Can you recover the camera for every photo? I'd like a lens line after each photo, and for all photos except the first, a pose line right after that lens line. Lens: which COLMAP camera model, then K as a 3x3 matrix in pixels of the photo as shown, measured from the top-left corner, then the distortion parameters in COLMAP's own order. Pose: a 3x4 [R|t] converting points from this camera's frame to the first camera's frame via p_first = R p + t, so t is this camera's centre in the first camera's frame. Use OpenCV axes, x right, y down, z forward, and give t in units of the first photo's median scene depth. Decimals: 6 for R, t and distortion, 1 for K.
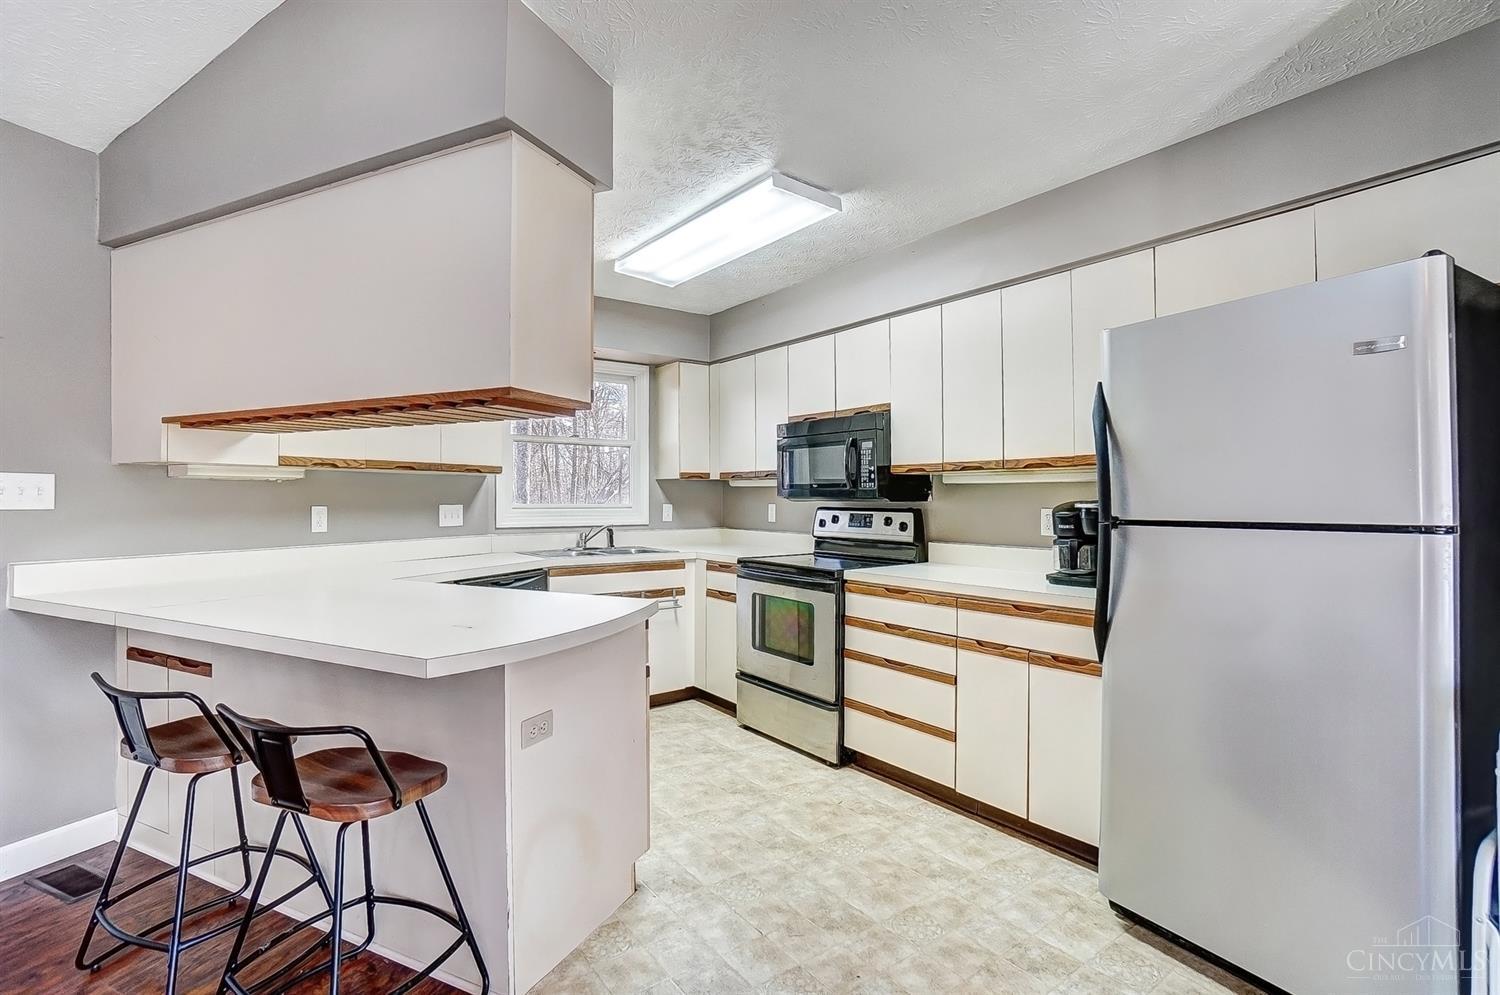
lens RADIAL K [[653.4, 0, 764.8], [0, 653.4, 492.3], [0, 0, 1]] dist [-0.004365, 0.000920]
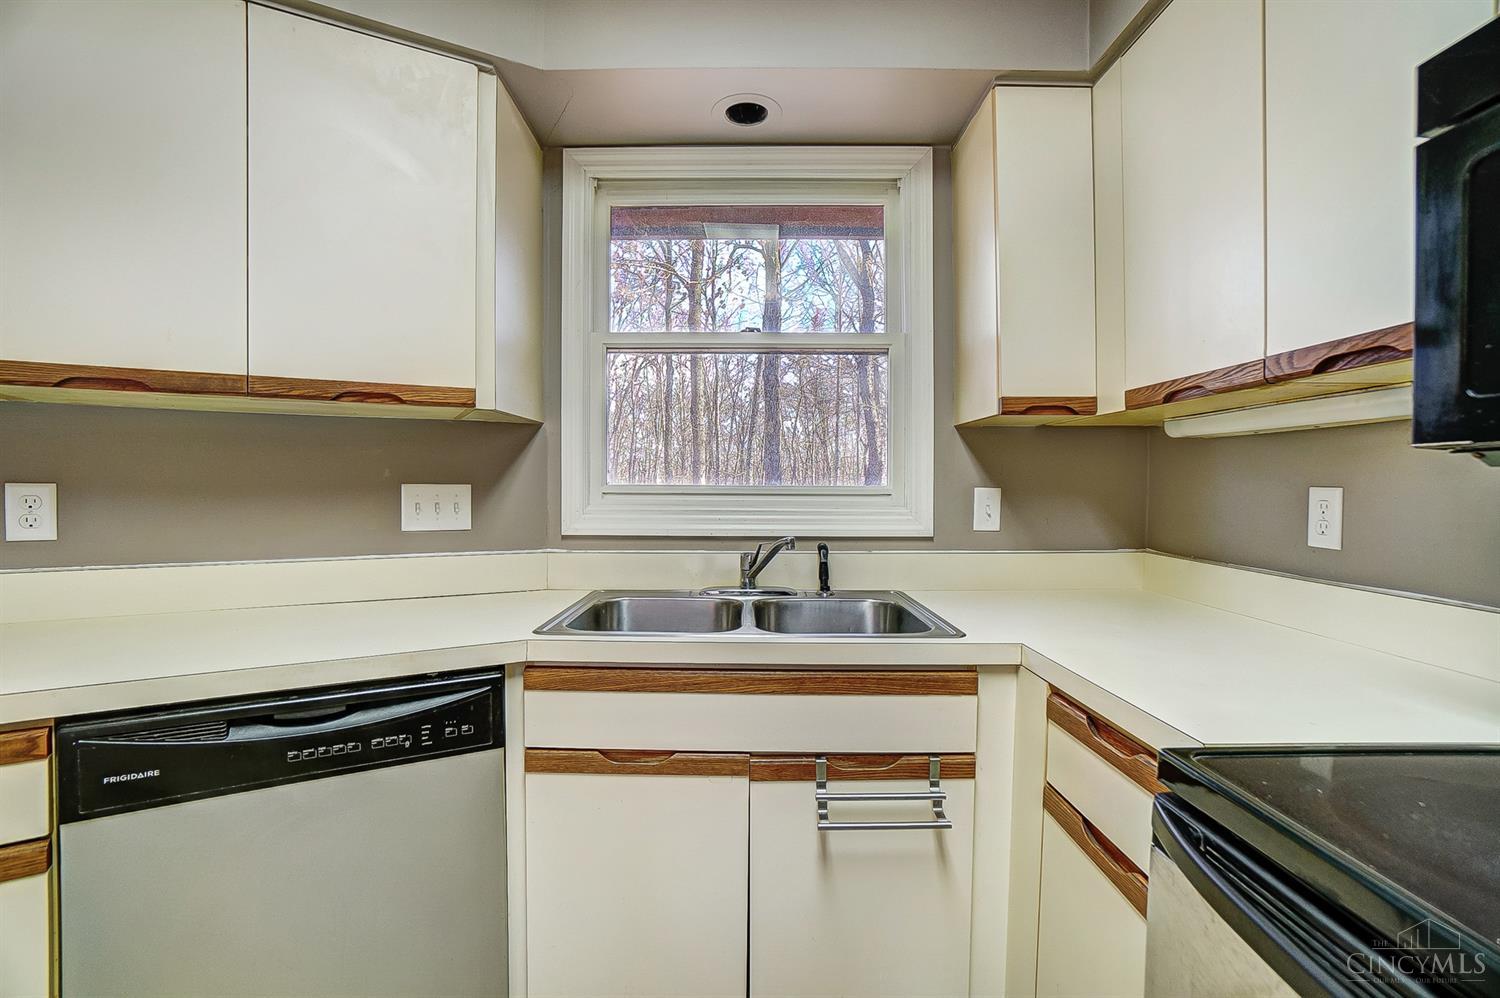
lens RADIAL K [[653.4, 0, 744.9], [0, 653.4, 485.4], [0, 0, 1]] dist [-0.004365, 0.000920]
pose [[0.776327, 0.001477, -0.630329, -0.012069], [0.004823, 0.999954, 0.008283, 0.013874], [0.630312, -0.009470, 0.776284, 0.644491]]
